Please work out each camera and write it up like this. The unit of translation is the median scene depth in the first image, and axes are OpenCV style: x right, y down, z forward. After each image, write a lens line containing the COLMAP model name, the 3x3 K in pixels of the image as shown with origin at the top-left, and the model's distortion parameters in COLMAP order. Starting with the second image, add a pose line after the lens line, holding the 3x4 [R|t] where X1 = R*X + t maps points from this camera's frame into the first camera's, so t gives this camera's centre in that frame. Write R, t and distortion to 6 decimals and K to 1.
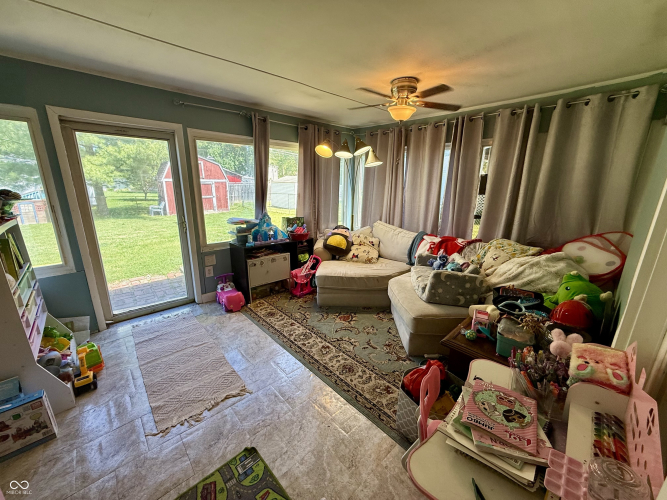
lens RADIAL K [[265.2, 0, 331.5], [0, 265.2, 250.8], [0, 0, 1]] dist [0.001111, 0.000000]
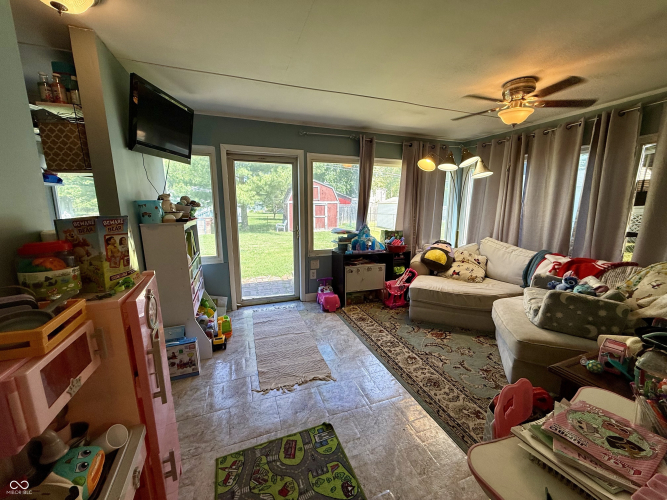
lens RADIAL K [[265.2, 0, 331.5], [0, 265.2, 250.8], [0, 0, 1]] dist [0.001111, 0.000000]
pose [[0.924159, 0.056159, -0.377858, 0.045013], [-0.086555, 0.994194, -0.063933, 0.053805], [0.372074, 0.091789, 0.923654, -0.040684]]
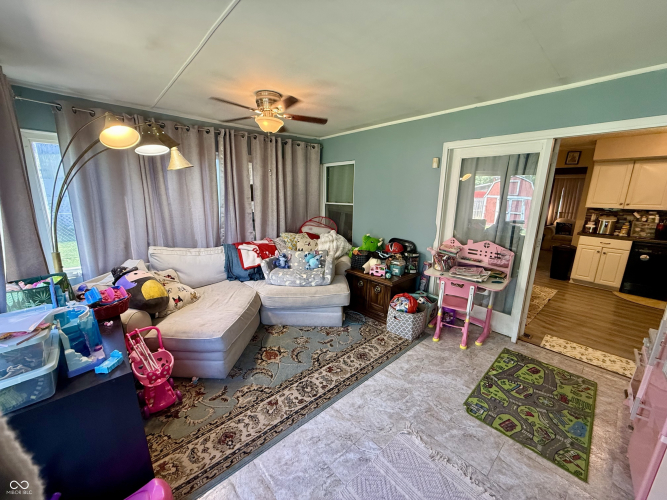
lens RADIAL K [[265.2, 0, 331.5], [0, 265.2, 250.8], [0, 0, 1]] dist [0.001111, 0.000000]
pose [[0.001558, -0.230647, 0.973036, -0.742162], [0.240079, 0.944666, 0.223537, -0.213967], [-0.970752, 0.233258, 0.056846, 0.746344]]
